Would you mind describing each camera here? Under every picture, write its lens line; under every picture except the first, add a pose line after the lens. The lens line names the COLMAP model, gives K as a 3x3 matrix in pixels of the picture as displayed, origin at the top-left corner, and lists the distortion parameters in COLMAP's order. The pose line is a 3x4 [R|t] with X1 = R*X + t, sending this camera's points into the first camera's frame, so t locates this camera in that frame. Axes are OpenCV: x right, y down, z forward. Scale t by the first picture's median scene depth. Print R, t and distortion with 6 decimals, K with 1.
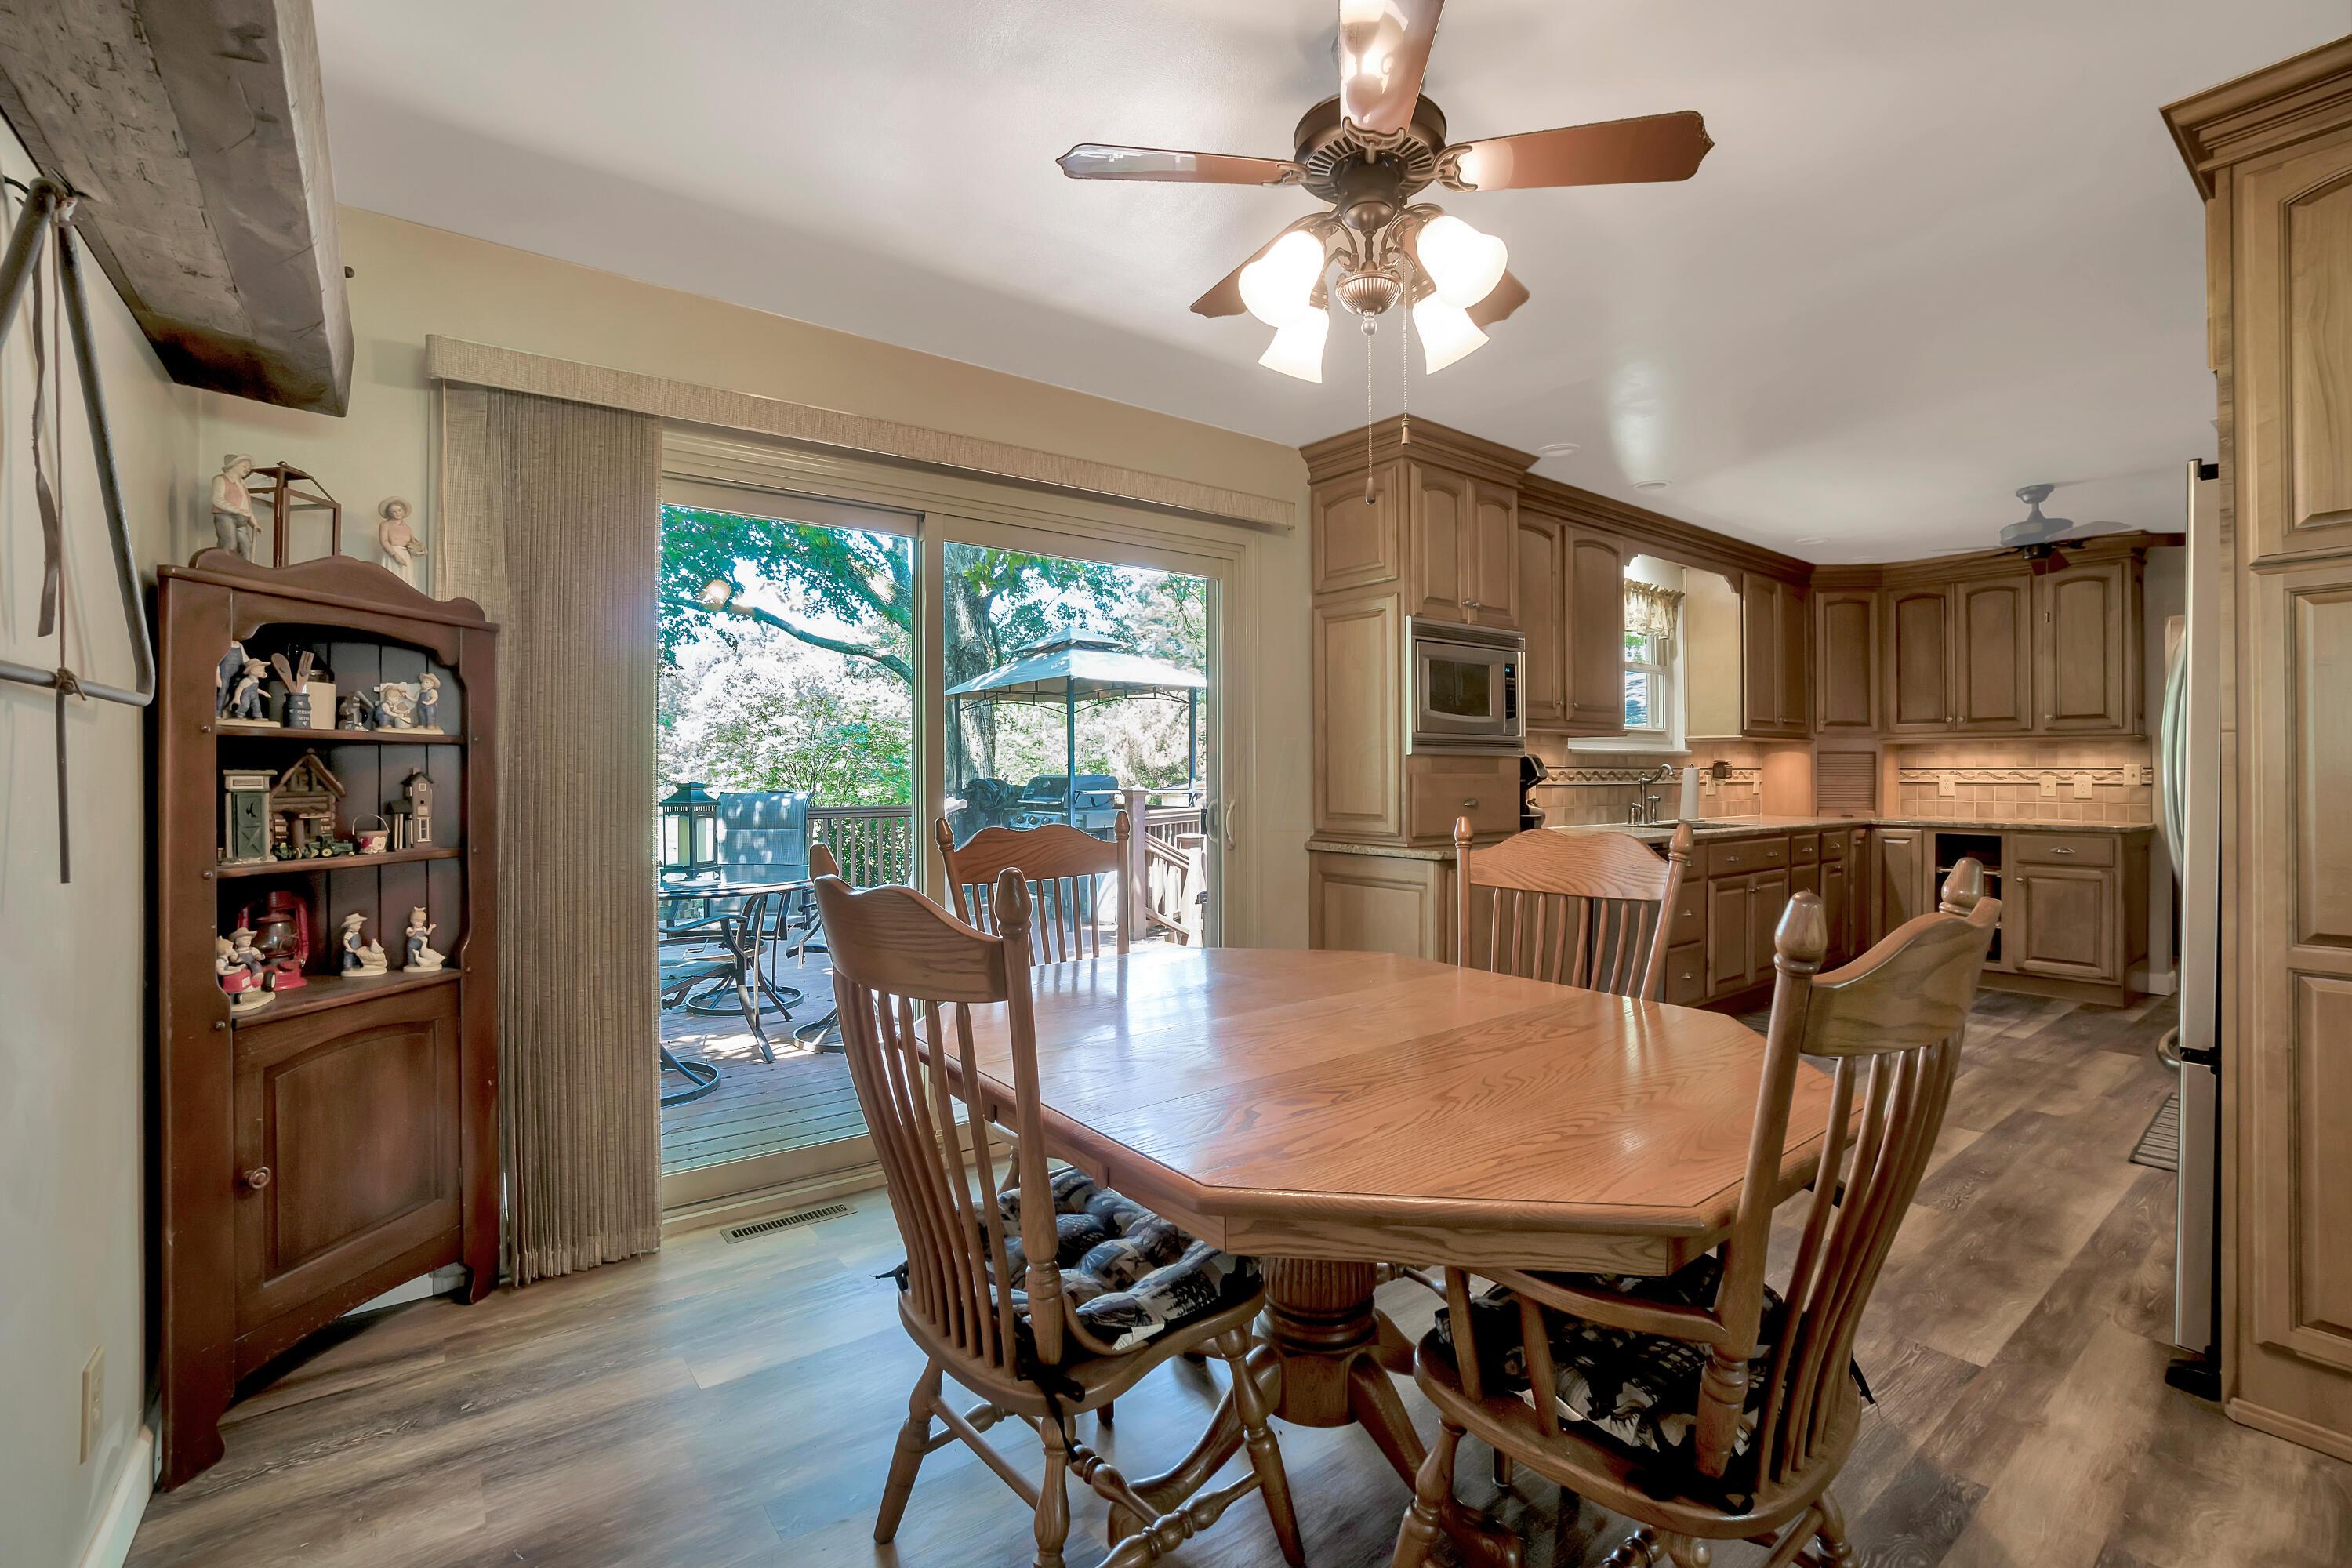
lens RADIAL K [[1034.8, 0, 1175.9], [0, 1034.8, 769.9], [0, 0, 1]] dist [-0.062980, 0.020217]
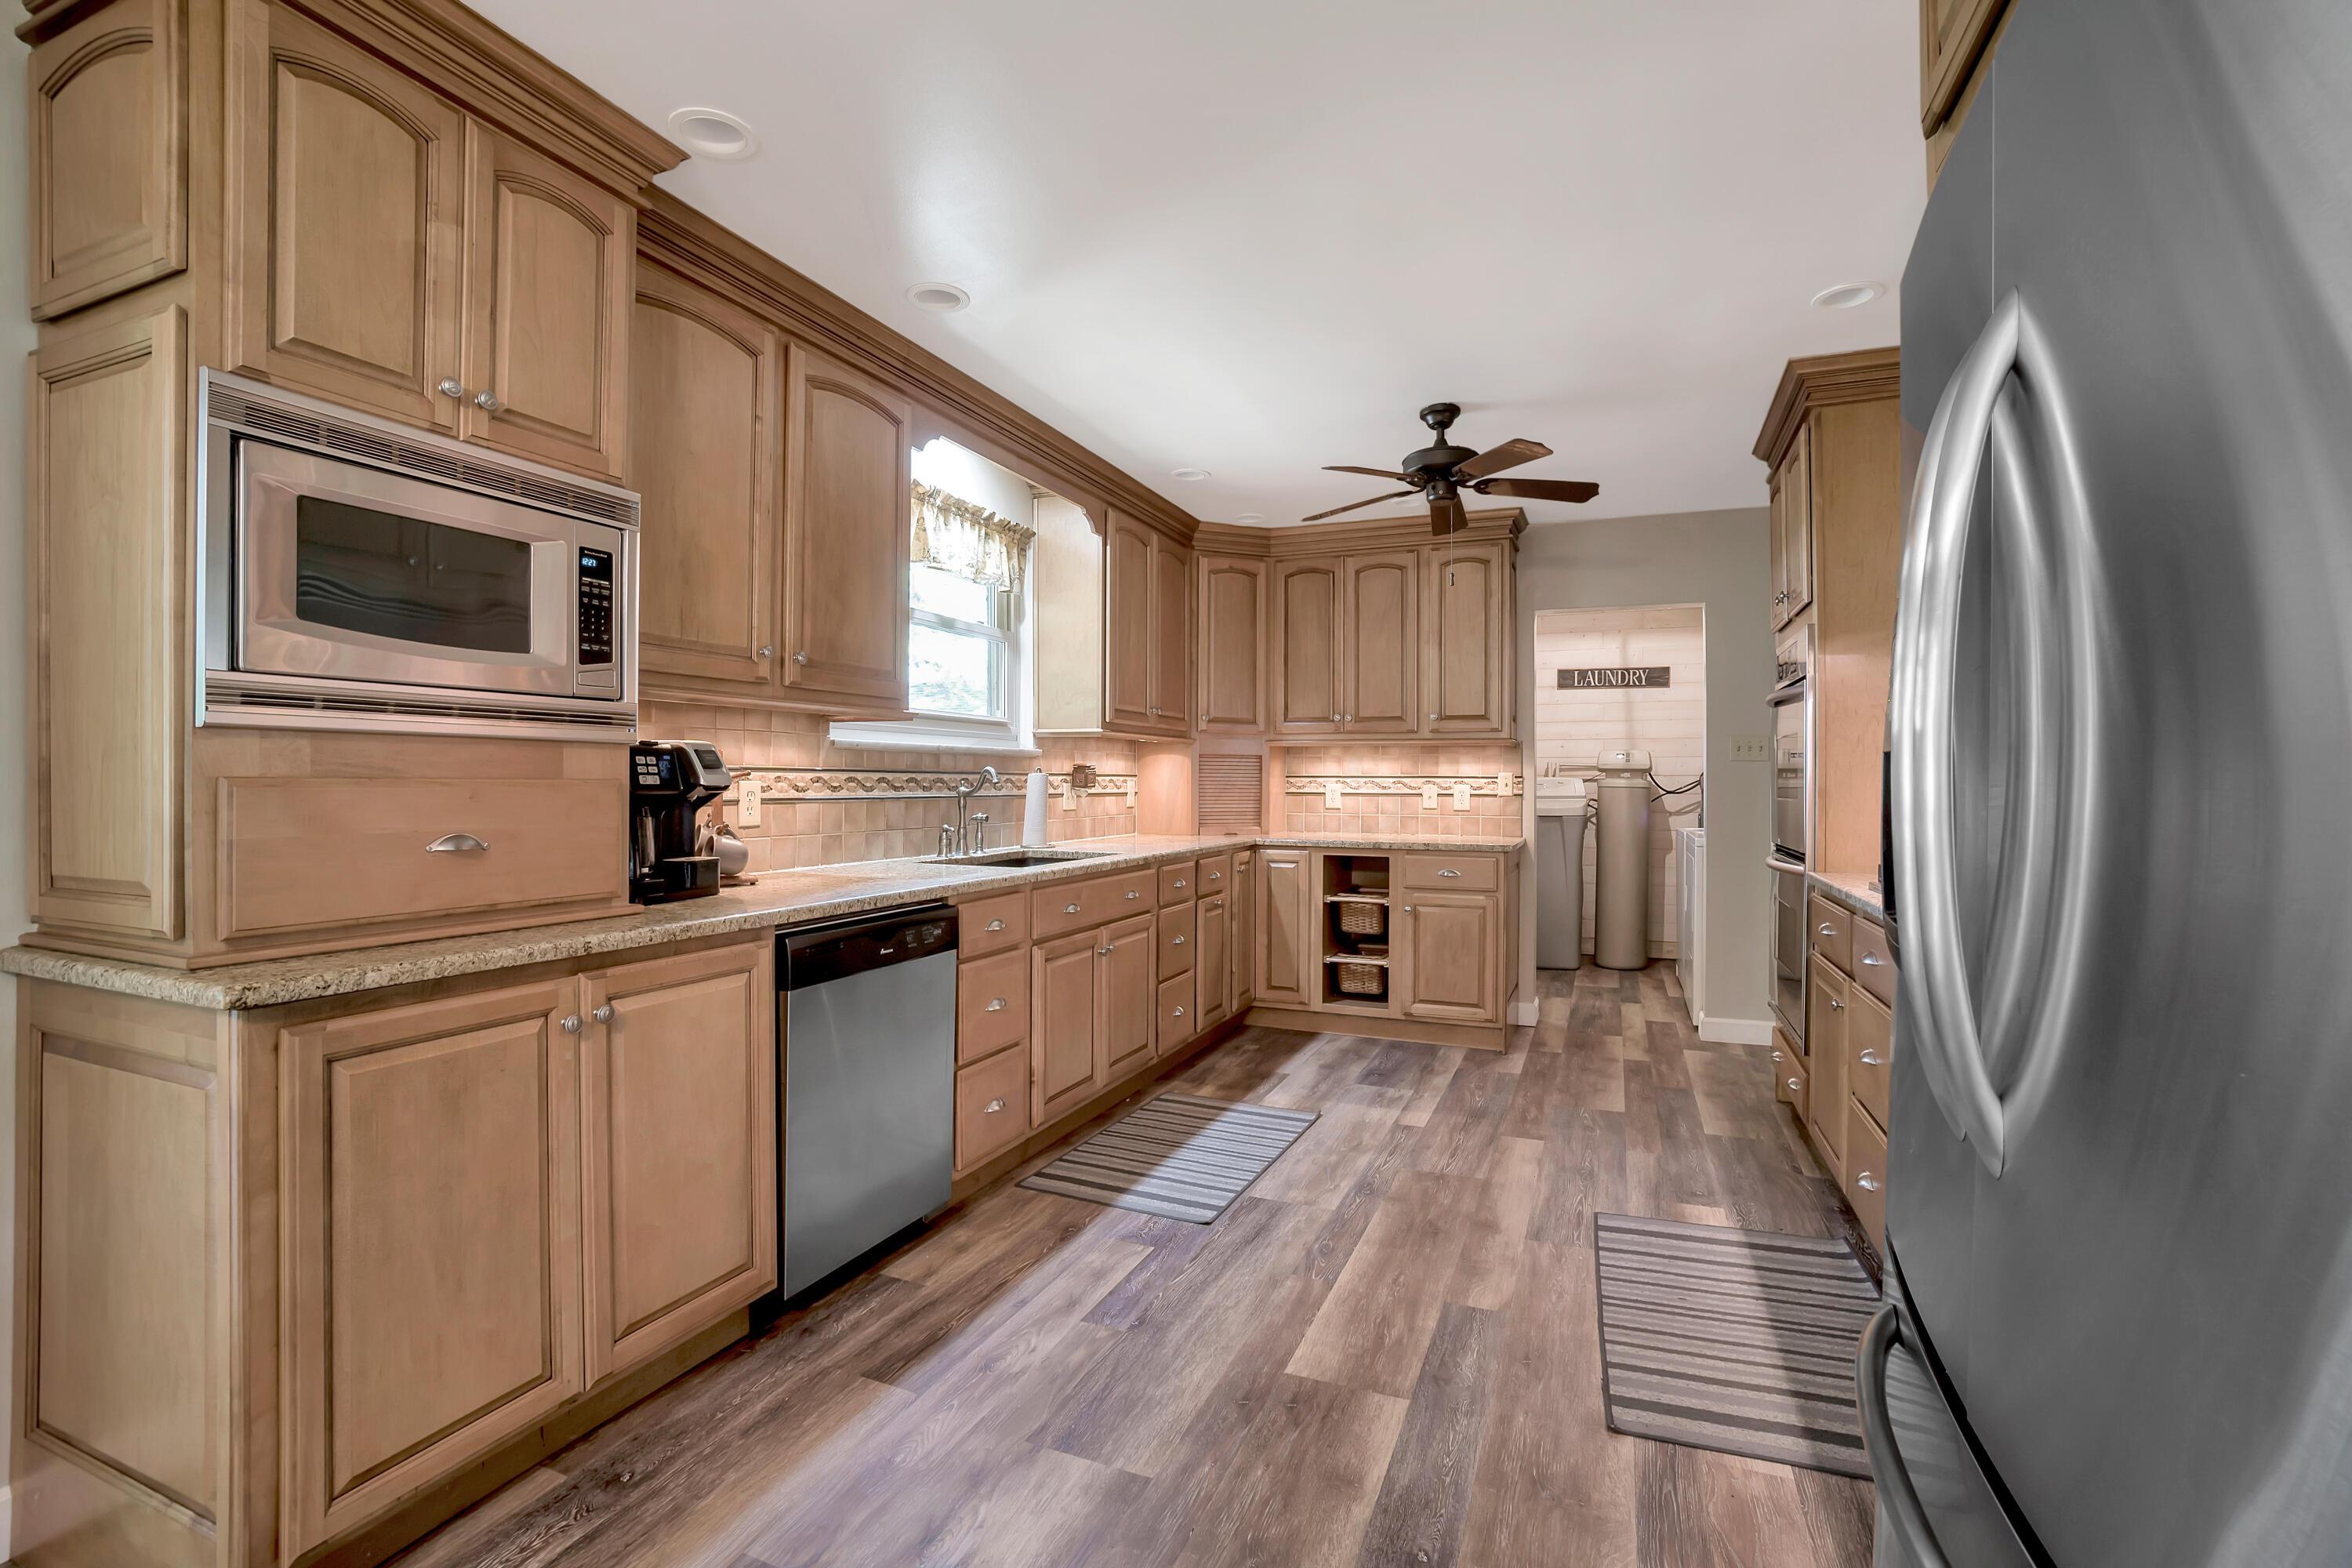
lens RADIAL K [[1034.8, 0, 1175.9], [0, 1034.8, 769.9], [0, 0, 1]] dist [-0.062980, 0.020217]
pose [[0.869618, 0.008595, 0.493651, 0.238903], [-0.005244, 0.999953, -0.008173, 0.001178], [-0.493698, 0.004519, 0.869622, 0.331506]]
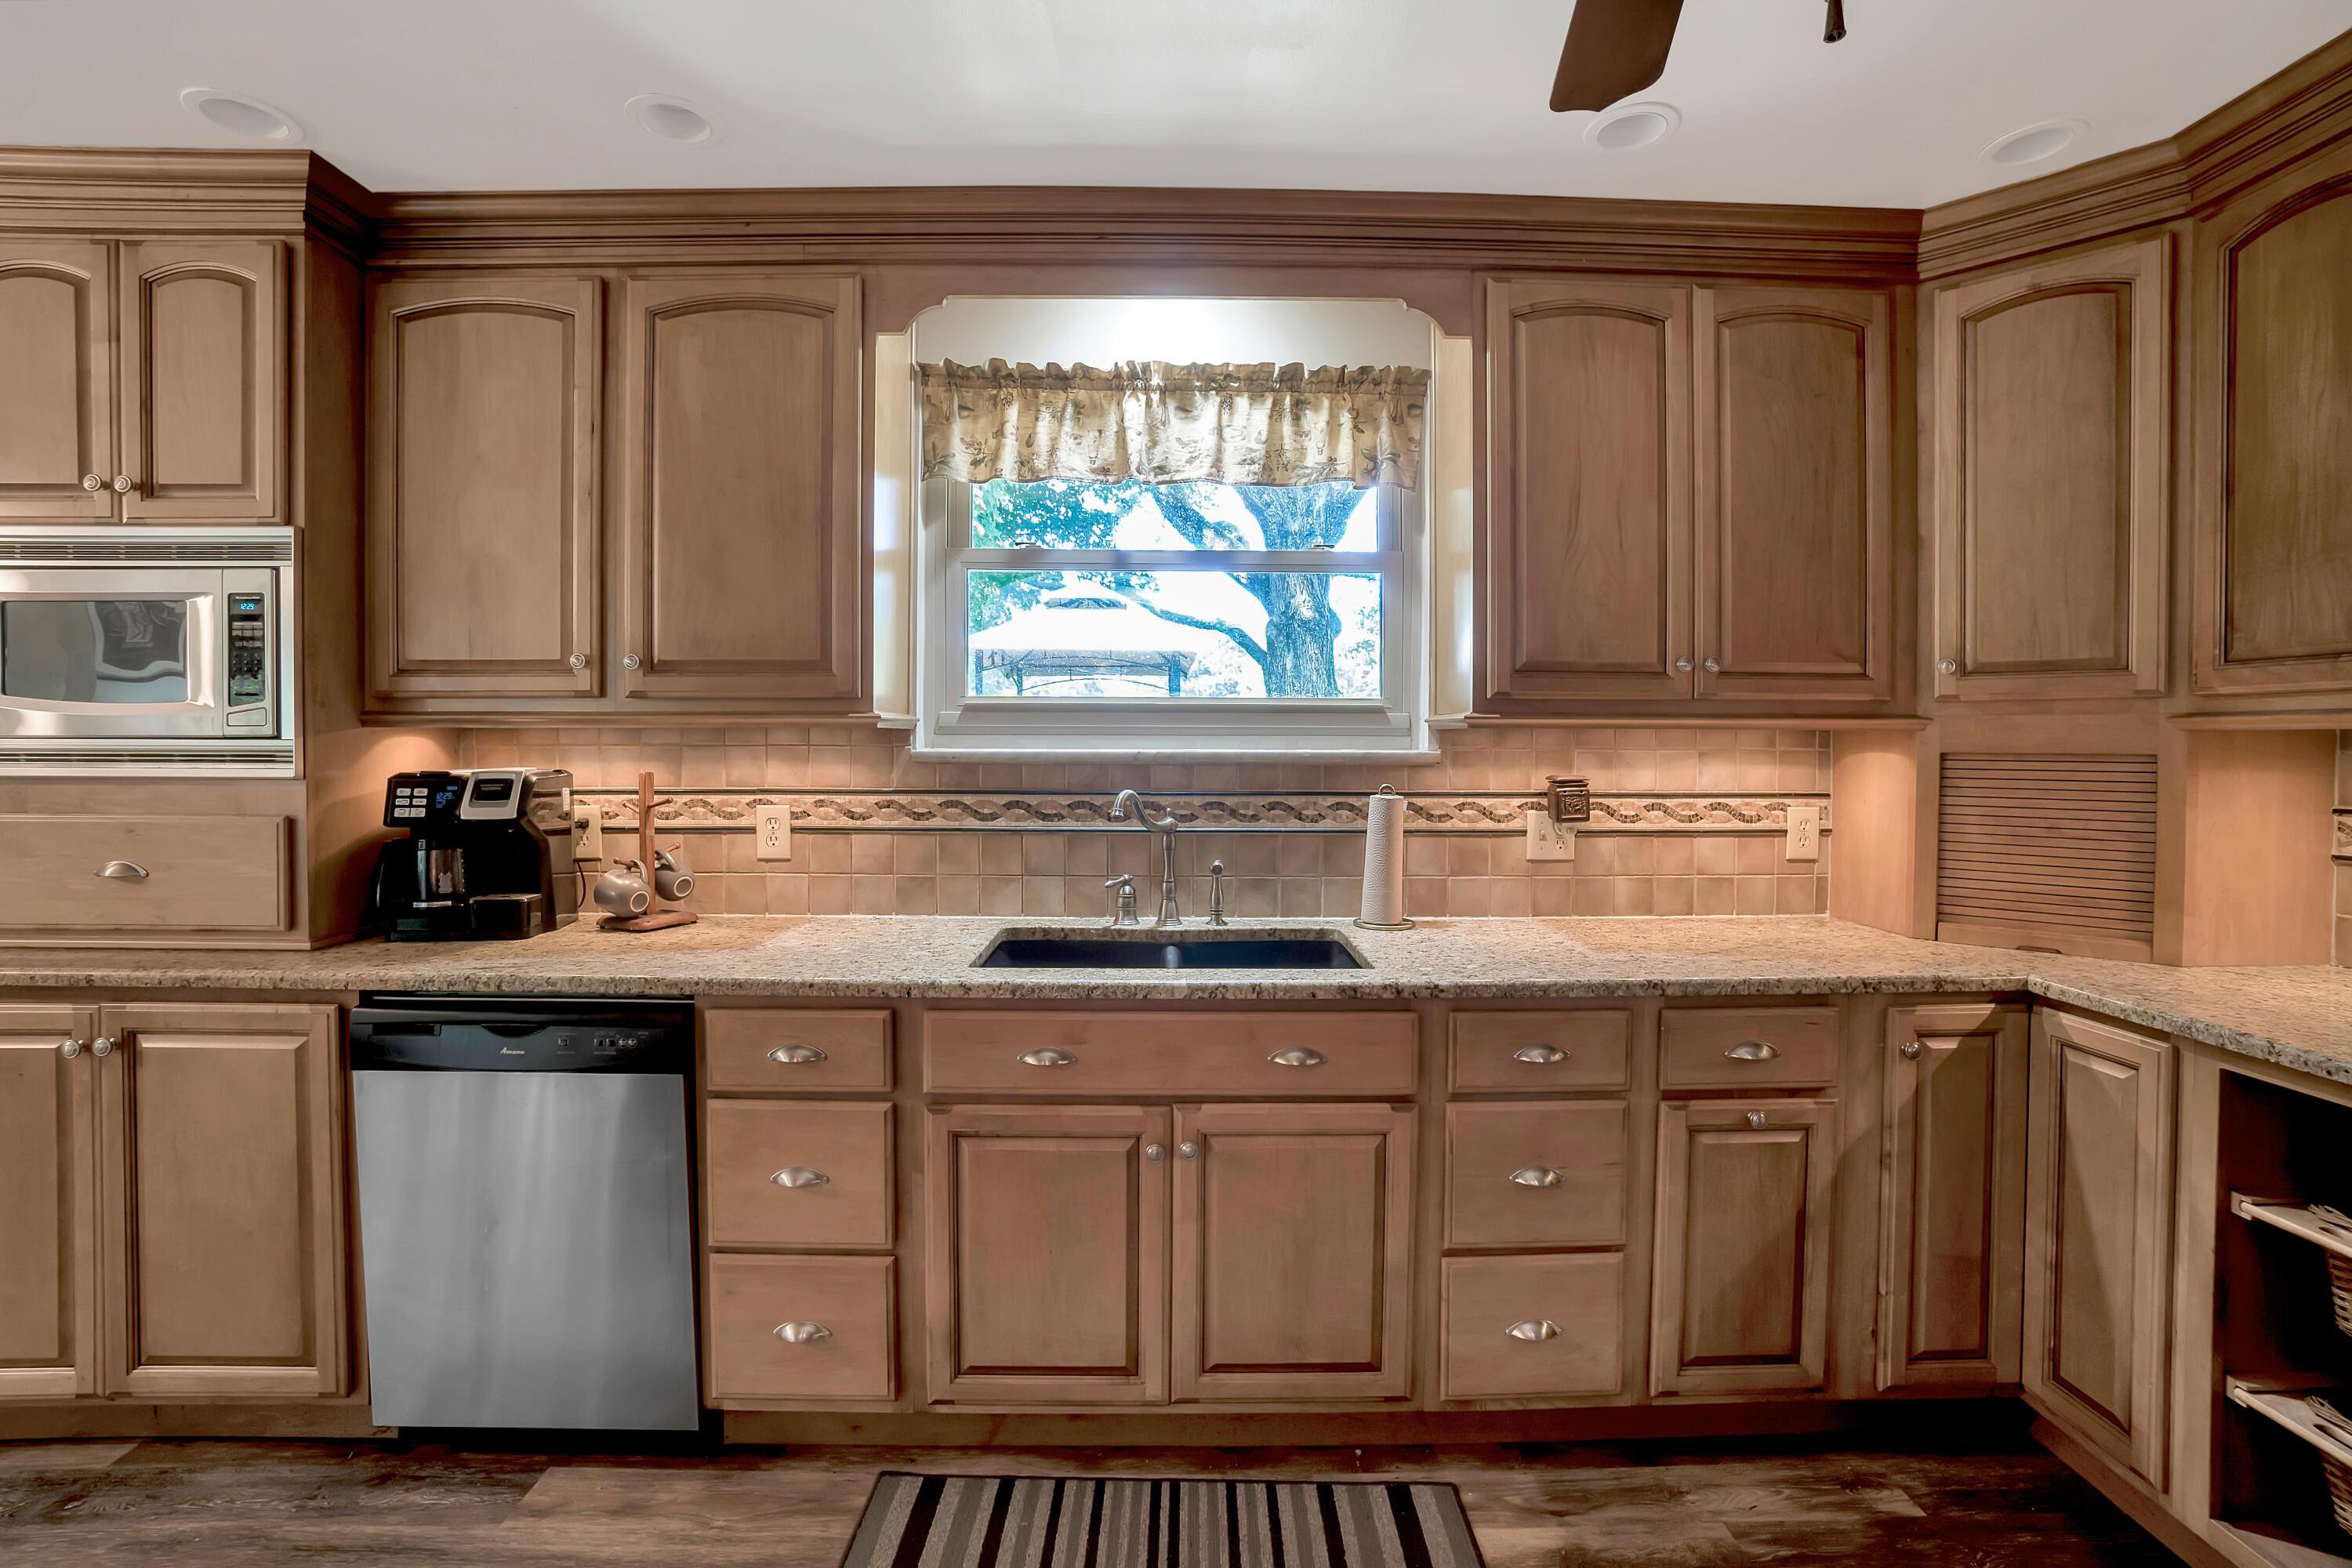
lens RADIAL K [[1041.1, 0, 1181.6], [0, 1041.1, 754.7], [0, 0, 1]] dist [-0.058028, 0.019857]
pose [[0.804458, 0.010015, -0.593926, 0.708967], [-0.002552, 0.999907, 0.013404, -0.024325], [0.594005, -0.009267, 0.804408, 0.637951]]
